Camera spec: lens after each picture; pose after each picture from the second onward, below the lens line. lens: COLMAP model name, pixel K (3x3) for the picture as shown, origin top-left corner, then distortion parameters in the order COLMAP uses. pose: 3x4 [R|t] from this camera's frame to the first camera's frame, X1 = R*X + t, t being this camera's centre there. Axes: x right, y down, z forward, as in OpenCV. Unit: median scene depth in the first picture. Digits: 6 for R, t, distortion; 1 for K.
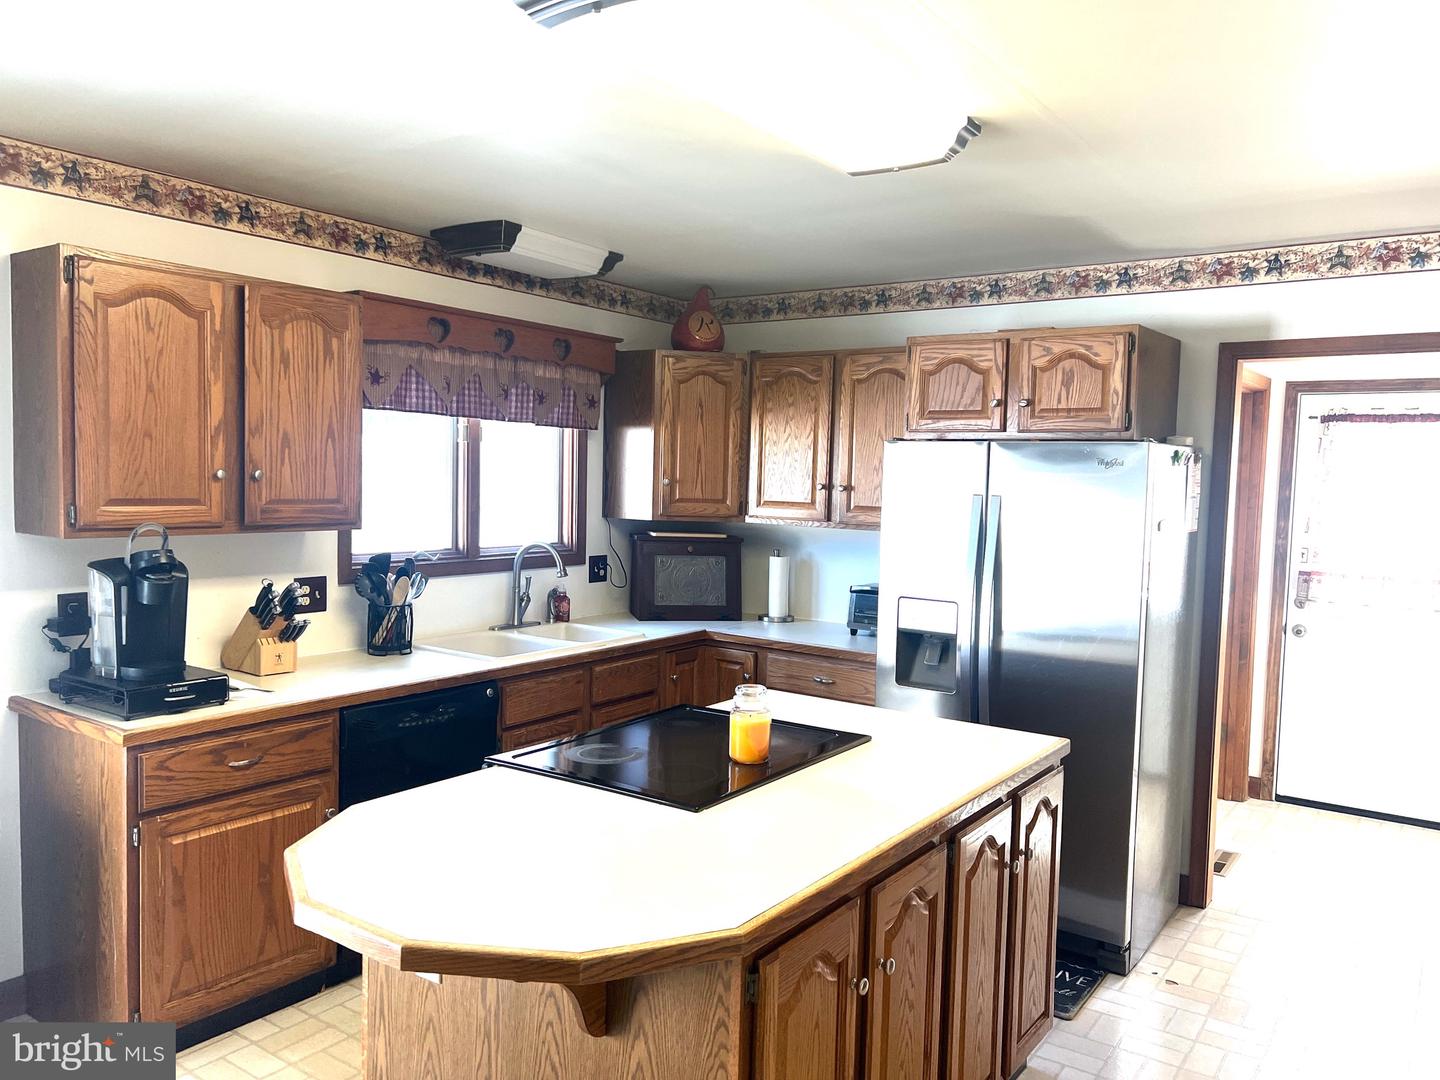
lens RADIAL K [[1080.3, 0, 713.4], [0, 1080.3, 540.9], [0, 0, 1]] dist [0.055119, -0.058888]
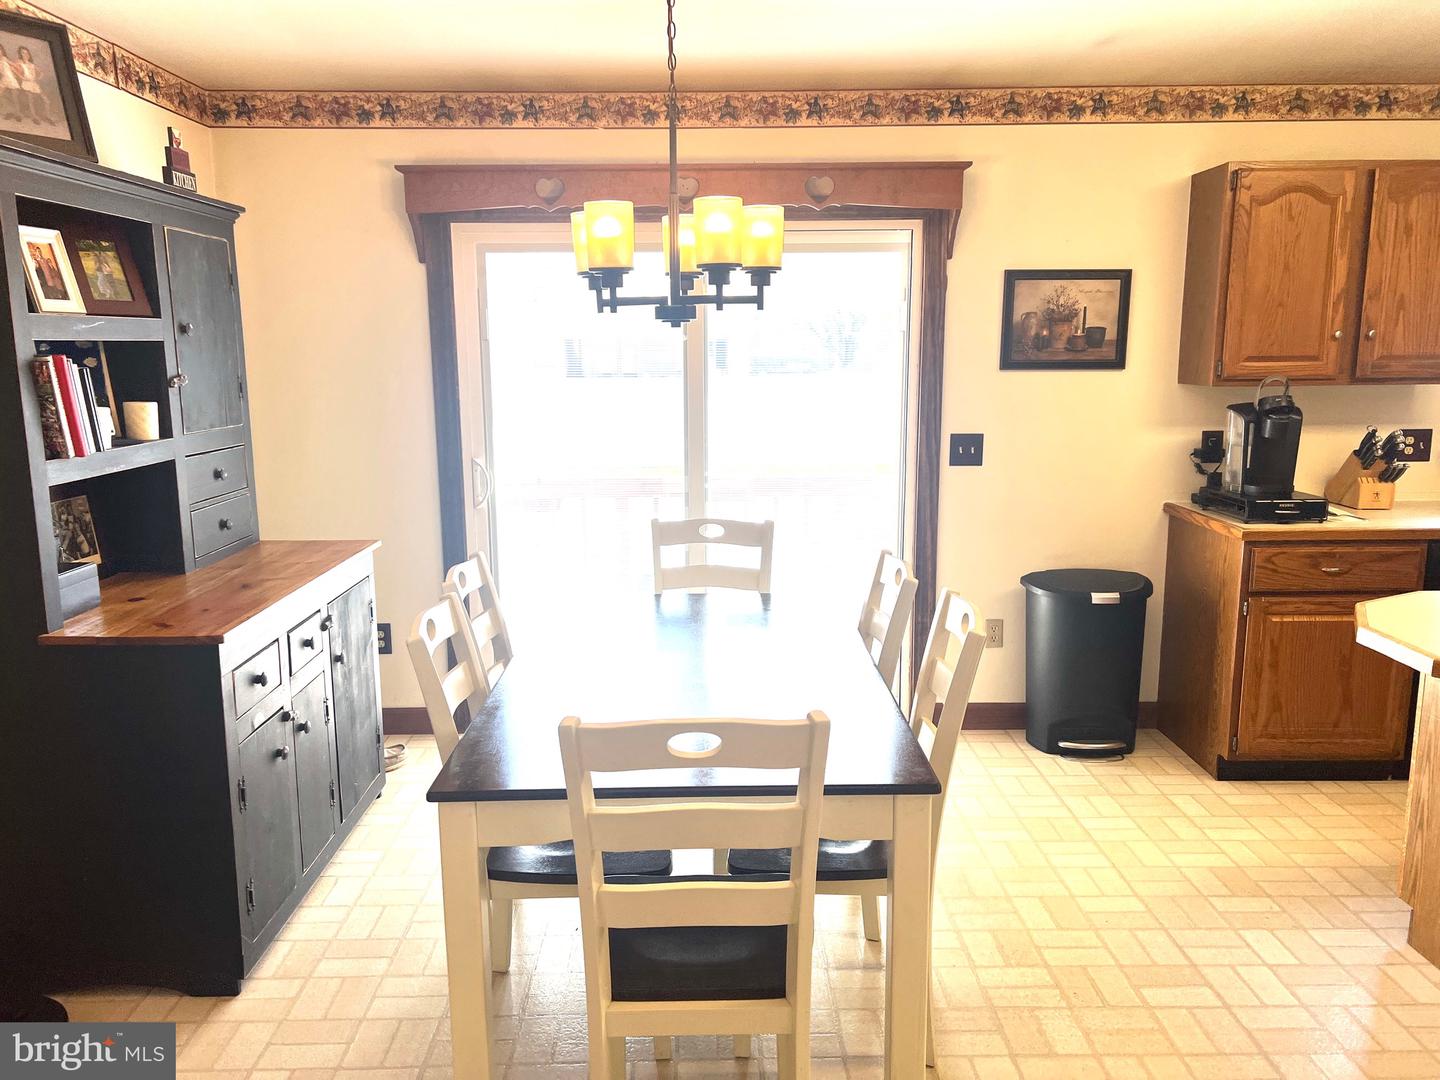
lens RADIAL K [[1080.3, 0, 713.4], [0, 1080.3, 540.9], [0, 0, 1]] dist [0.055119, -0.058888]
pose [[0.583662, 0.110809, -0.804400, 0.145172], [-0.027767, 0.992789, 0.116613, 0.044549], [0.811522, -0.045727, 0.582530, -0.280356]]
